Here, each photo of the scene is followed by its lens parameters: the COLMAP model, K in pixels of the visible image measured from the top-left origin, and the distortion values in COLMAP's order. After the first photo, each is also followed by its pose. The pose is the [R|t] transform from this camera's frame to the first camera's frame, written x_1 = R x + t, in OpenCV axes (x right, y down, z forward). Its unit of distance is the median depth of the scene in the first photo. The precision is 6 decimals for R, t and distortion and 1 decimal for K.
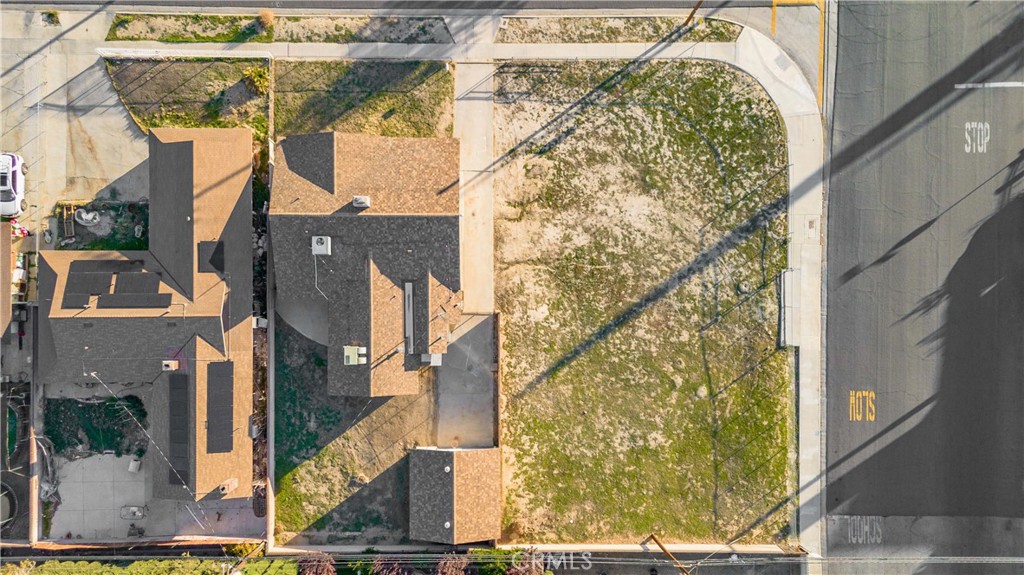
lens RADIAL K [[785.5, 0, 508.0], [0, 785.5, 302.8], [0, 0, 1]] dist [0.094050, -0.139904]
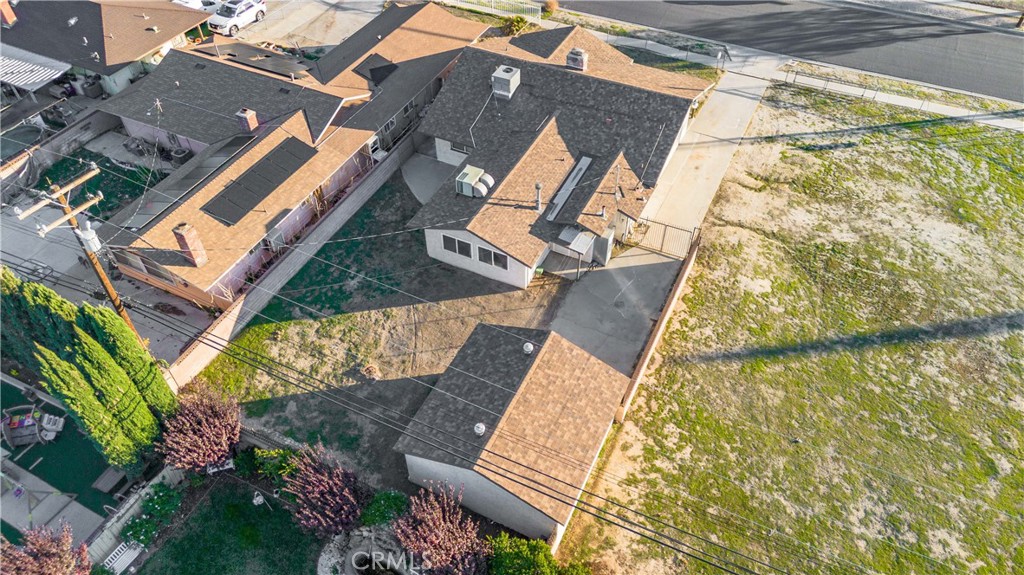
lens RADIAL K [[736.1, 0, 516.3], [0, 736.1, 285.8], [0, 0, 1]] dist [0.077031, -0.058930]
pose [[0.900464, 0.300170, -0.314742, 0.054587], [-0.434696, 0.644889, -0.628616, 0.465064], [0.014282, 0.702863, 0.711182, 0.582380]]
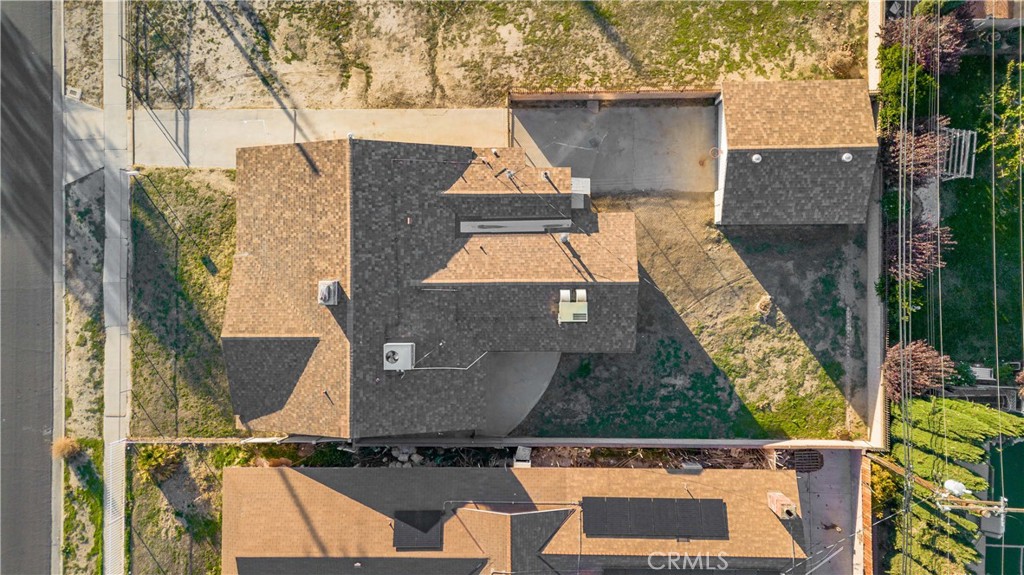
lens RADIAL K [[736.1, 0, 516.3], [0, 736.1, 285.8], [0, 0, 1]] dist [0.077031, -0.058930]
pose [[-0.000464, -0.999948, -0.010228, -0.160430], [0.999691, -0.000210, -0.024841, 0.033448], [0.024837, -0.010236, 0.999639, 0.380563]]
